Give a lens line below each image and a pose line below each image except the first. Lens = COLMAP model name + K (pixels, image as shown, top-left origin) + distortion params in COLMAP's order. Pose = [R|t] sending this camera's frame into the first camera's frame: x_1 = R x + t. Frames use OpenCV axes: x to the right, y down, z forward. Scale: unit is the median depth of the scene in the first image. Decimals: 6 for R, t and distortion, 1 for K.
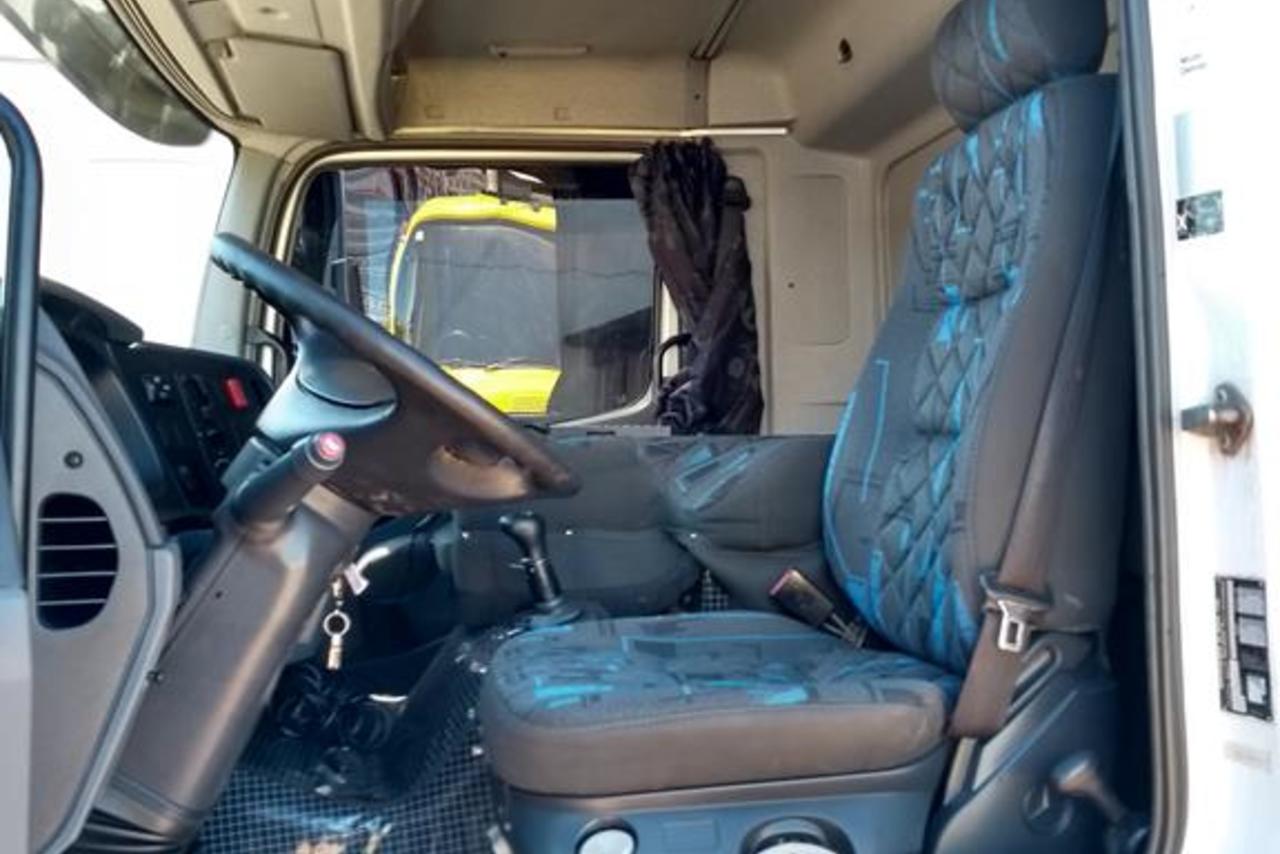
lens RADIAL K [[1125.2, 0, 642.3], [0, 1125.2, 422.1], [0, 0, 1]] dist [0.136189, -0.598367]
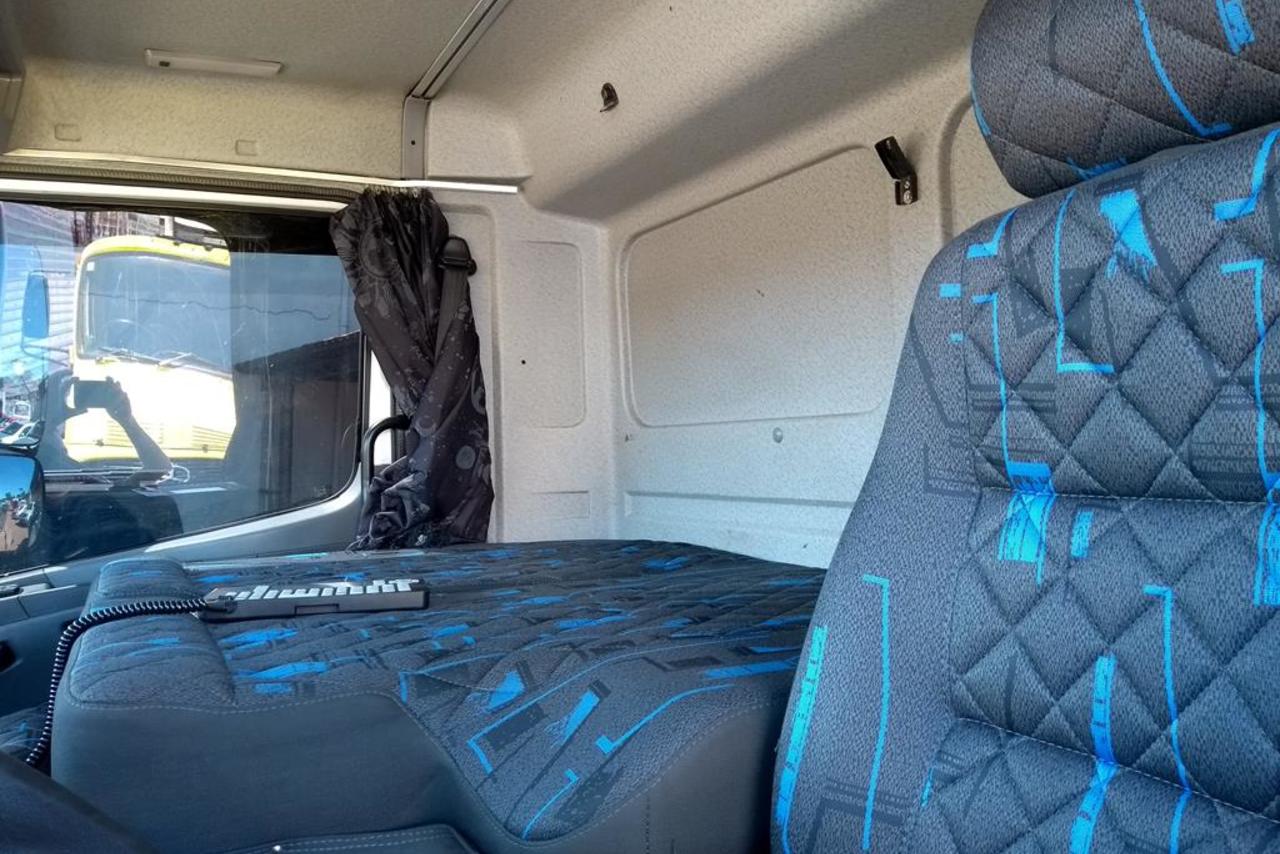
lens RADIAL K [[962.5, 0, 640.0], [0, 962.5, 427.0], [0, 0, 1]] dist [0.052547, -0.129537]
pose [[0.947425, -0.005185, 0.319936, -0.024962], [0.012379, 0.999714, -0.020457, -0.054259], [-0.319738, 0.023342, 0.947218, 0.256979]]
